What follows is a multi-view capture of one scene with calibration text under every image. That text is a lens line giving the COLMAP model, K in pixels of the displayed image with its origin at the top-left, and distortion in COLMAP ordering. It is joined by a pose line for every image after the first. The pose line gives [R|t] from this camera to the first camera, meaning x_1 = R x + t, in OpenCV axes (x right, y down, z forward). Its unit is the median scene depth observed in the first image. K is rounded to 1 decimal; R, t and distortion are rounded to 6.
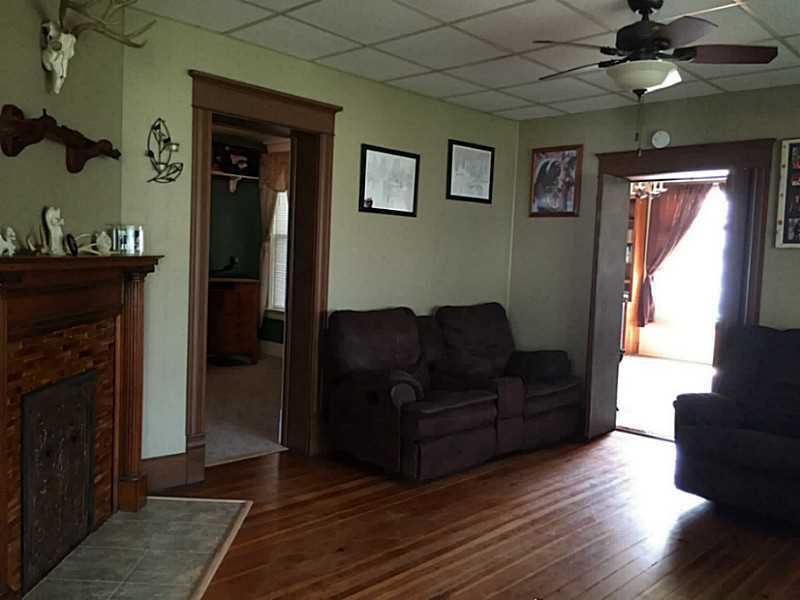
lens RADIAL K [[688.9, 0, 399.6], [0, 688.9, 297.6], [0, 0, 1]] dist [0.003700, -0.011700]
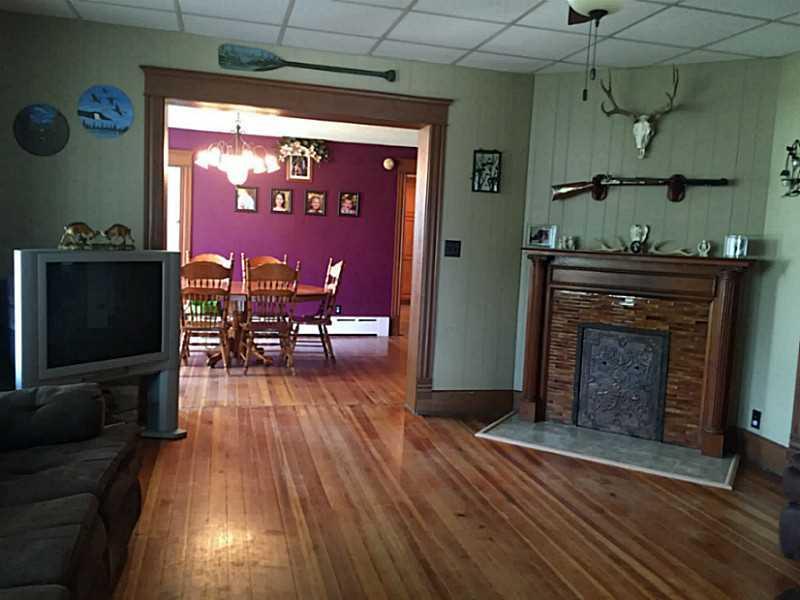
lens RADIAL K [[688.9, 0, 400.5], [0, 688.9, 301.3], [0, 0, 1]] dist [0.003700, -0.011700]
pose [[-0.511749, 0.023772, -0.858806, 1.053169], [-0.122377, 0.987407, 0.100254, -0.036339], [0.850375, 0.156403, -0.502395, 1.163259]]
